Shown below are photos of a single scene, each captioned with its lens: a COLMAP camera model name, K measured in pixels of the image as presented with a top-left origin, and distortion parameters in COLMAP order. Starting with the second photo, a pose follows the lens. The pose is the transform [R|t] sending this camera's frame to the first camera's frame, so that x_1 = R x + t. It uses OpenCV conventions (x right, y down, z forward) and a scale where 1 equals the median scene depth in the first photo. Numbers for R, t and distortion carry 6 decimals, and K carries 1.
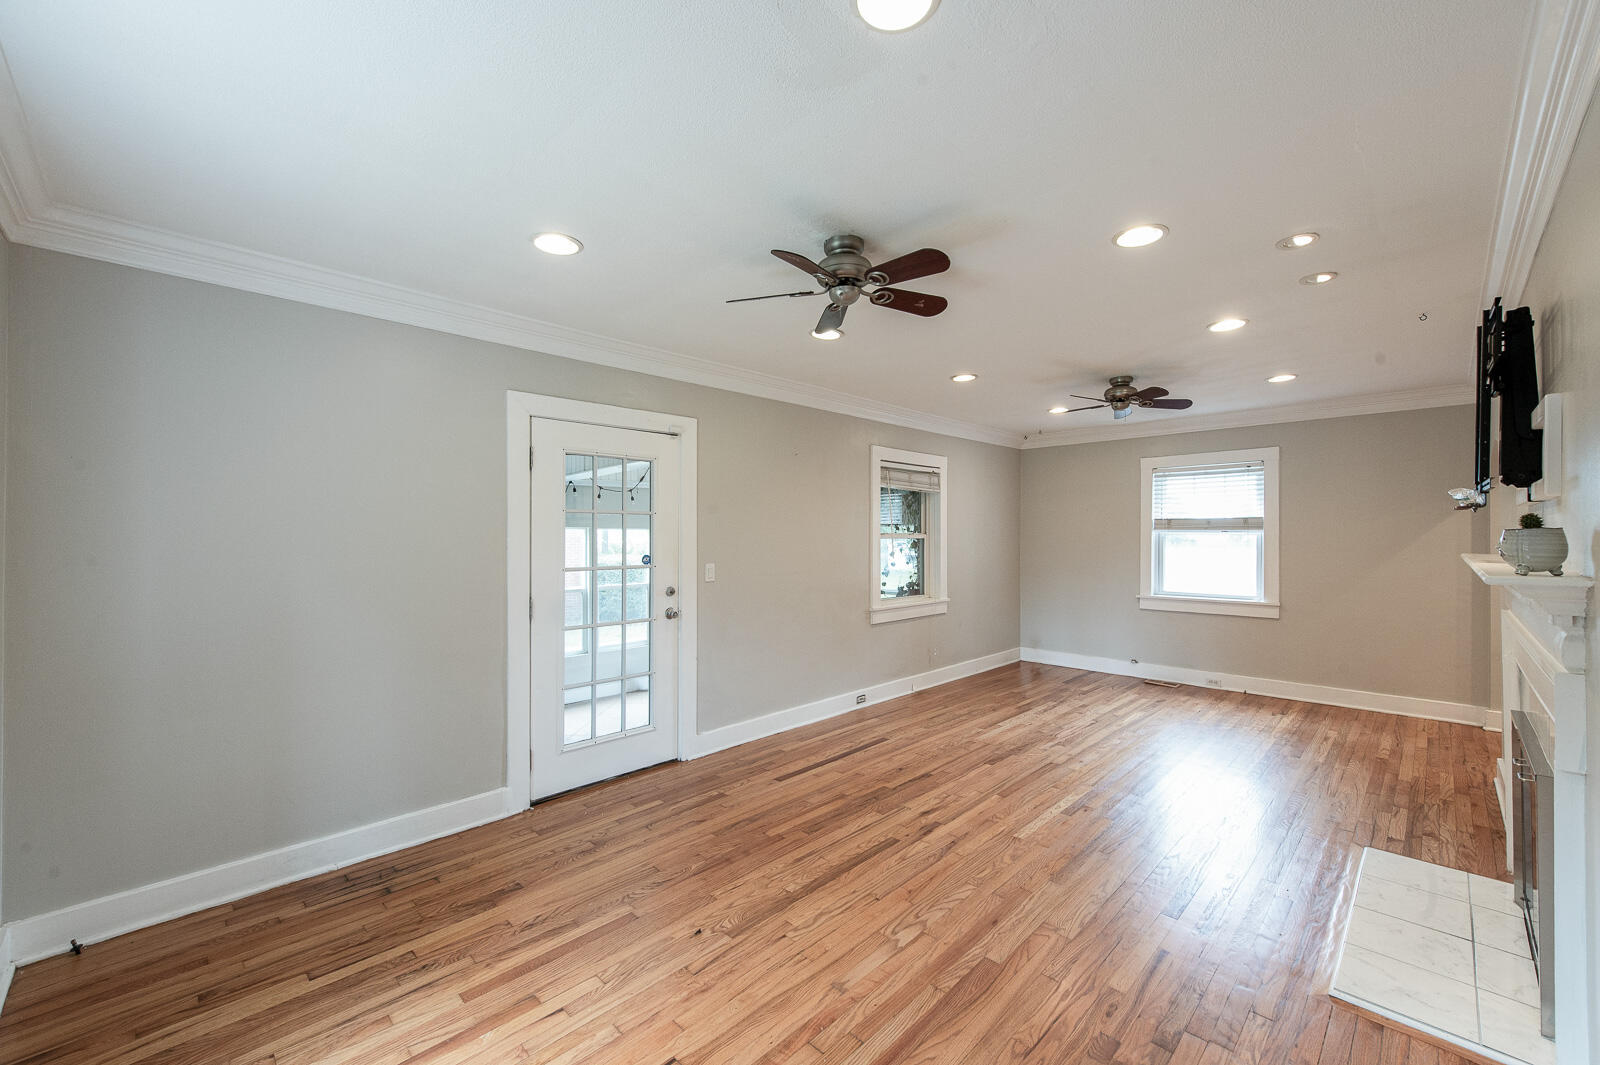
lens RADIAL K [[647.6, 0, 798.2], [0, 647.6, 535.2], [0, 0, 1]] dist [0.007998, -0.000175]
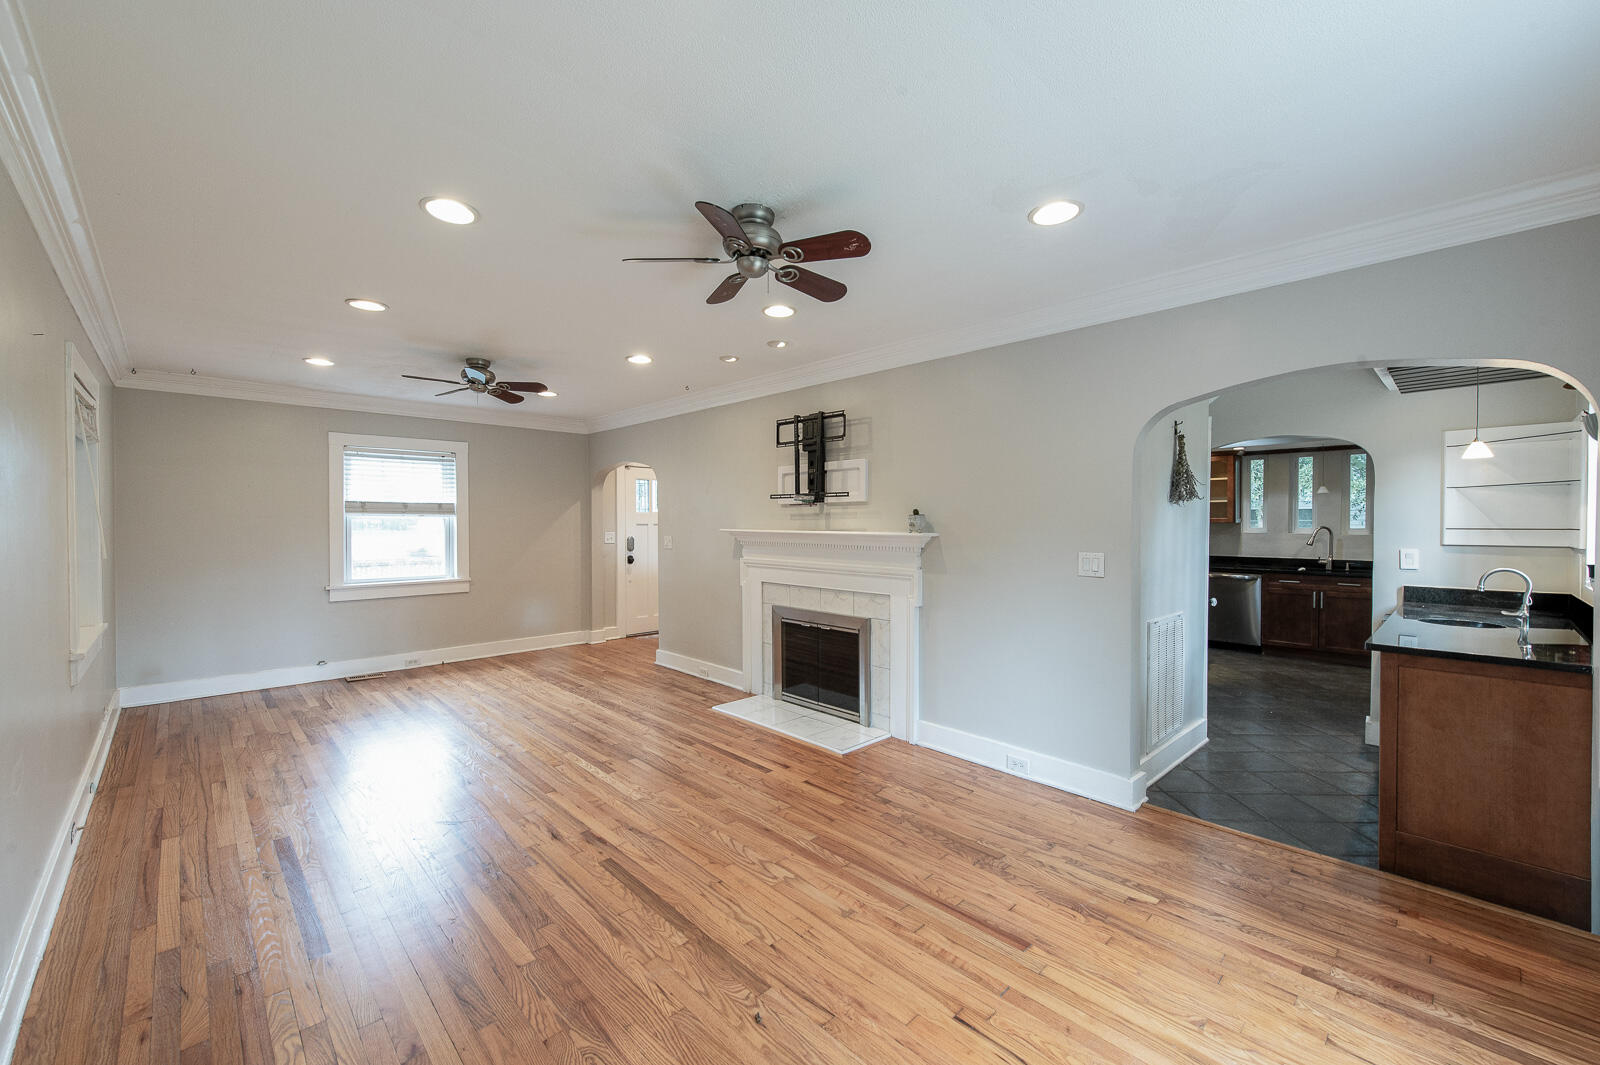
lens RADIAL K [[632.6, 0, 805.3], [0, 632.6, 531.4], [0, 0, 1]] dist [0.014633, -0.000233]
pose [[0.018866, -0.013586, 0.999730, -0.639686], [-0.000229, 0.999908, 0.013593, 0.010137], [-0.999822, -0.000485, 0.018861, 0.650591]]
